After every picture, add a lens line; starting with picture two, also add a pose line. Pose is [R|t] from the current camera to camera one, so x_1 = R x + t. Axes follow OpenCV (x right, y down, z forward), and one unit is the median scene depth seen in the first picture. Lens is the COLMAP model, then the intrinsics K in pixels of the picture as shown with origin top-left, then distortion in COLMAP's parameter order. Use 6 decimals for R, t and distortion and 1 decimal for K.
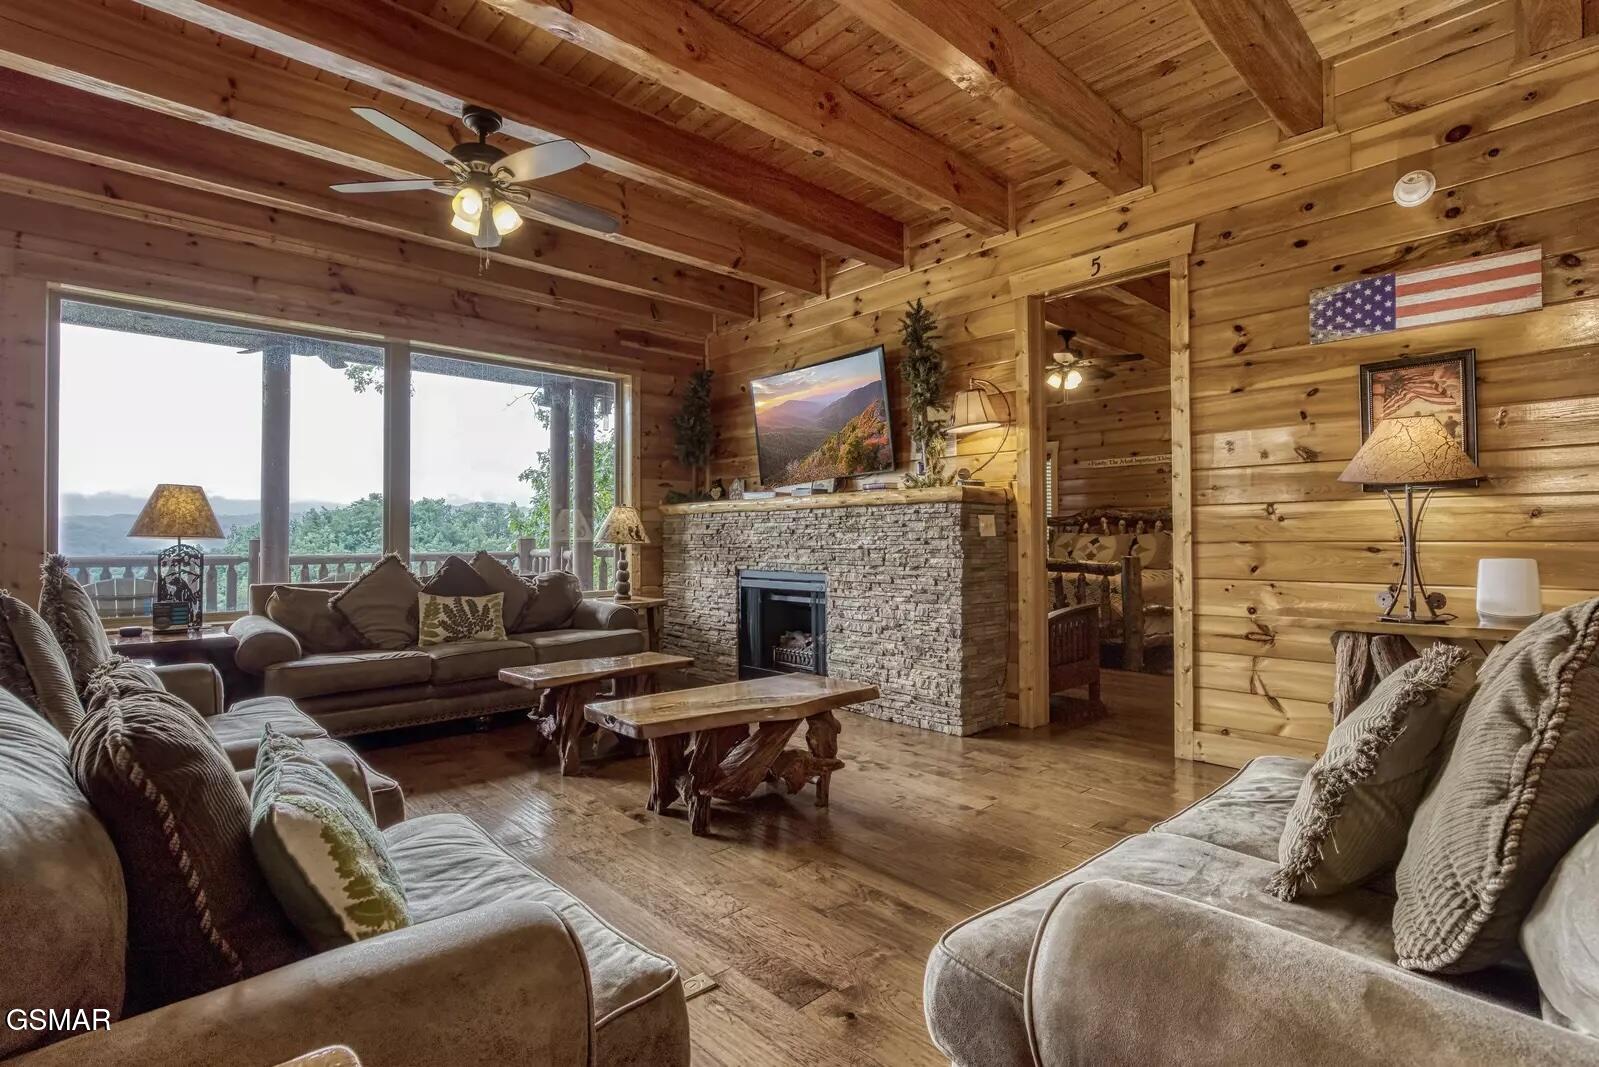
lens RADIAL K [[758.8, 0, 754.4], [0, 758.8, 538.6], [0, 0, 1]] dist [-0.004644, -0.000304]
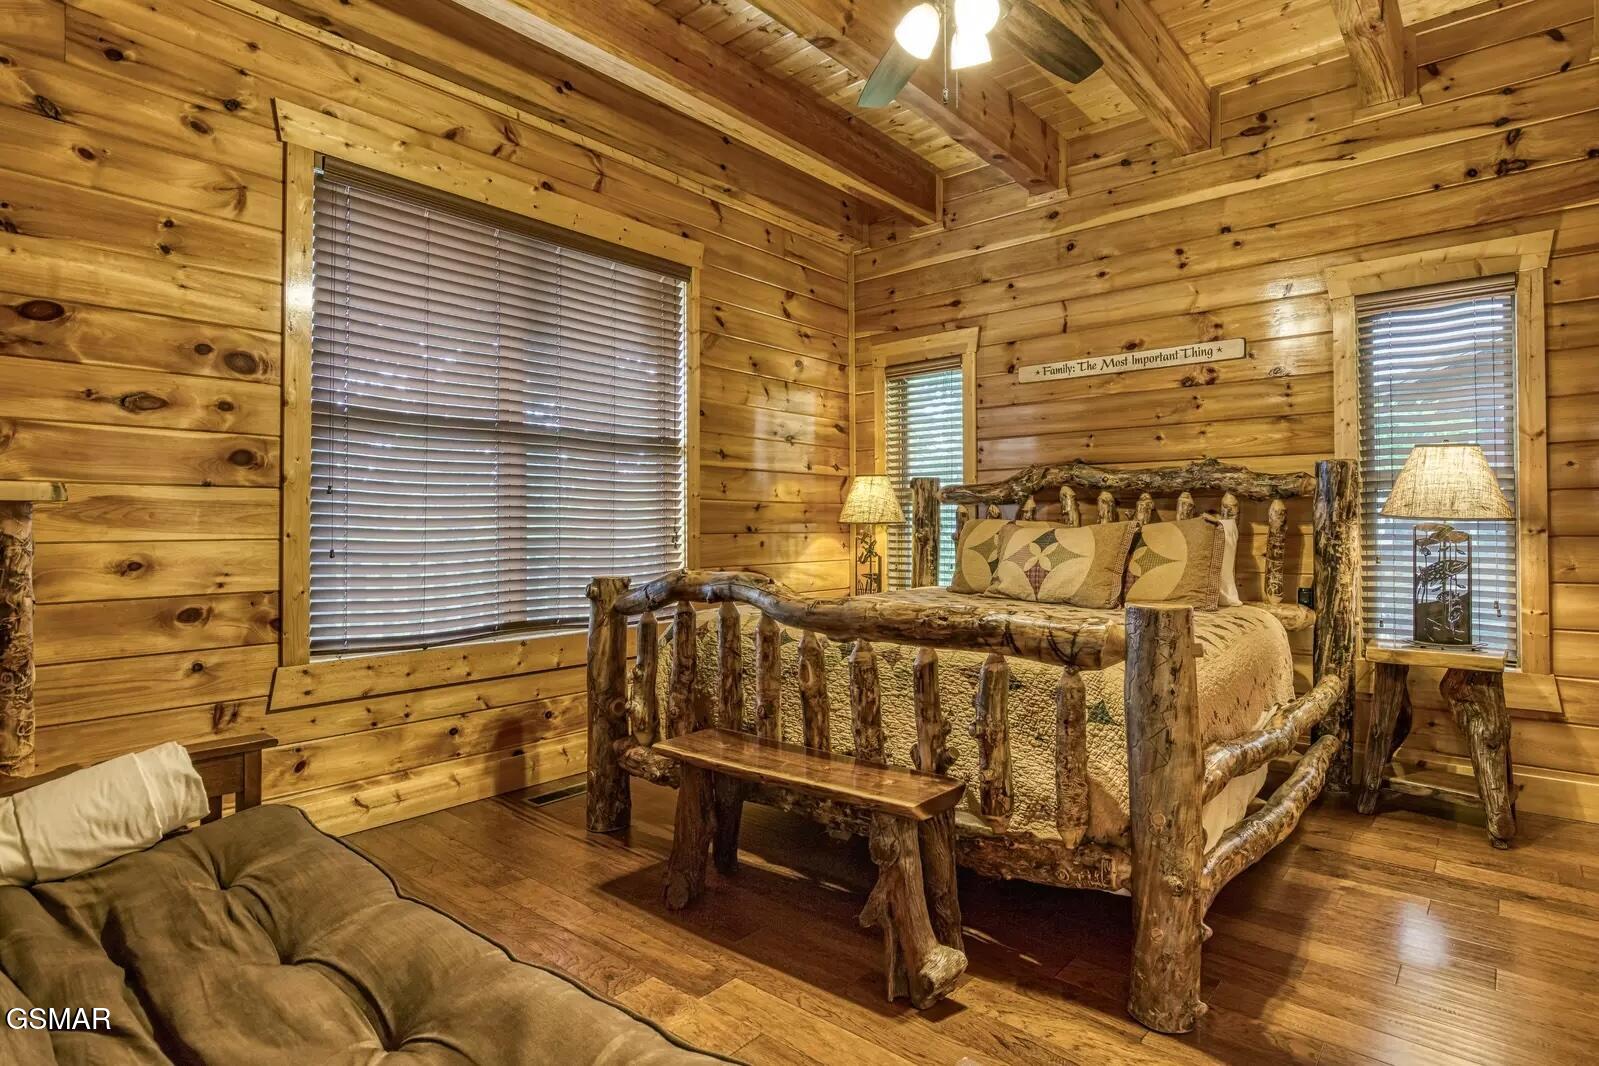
lens RADIAL K [[823.1, 0, 804.6], [0, 823.1, 519.8], [0, 0, 1]] dist [0.003848, 0.000464]
pose [[0.992399, 0.003378, 0.123016, 0.249859], [-0.002799, 0.999984, -0.004882, -0.004620], [-0.123030, 0.004500, 0.992393, 0.542007]]
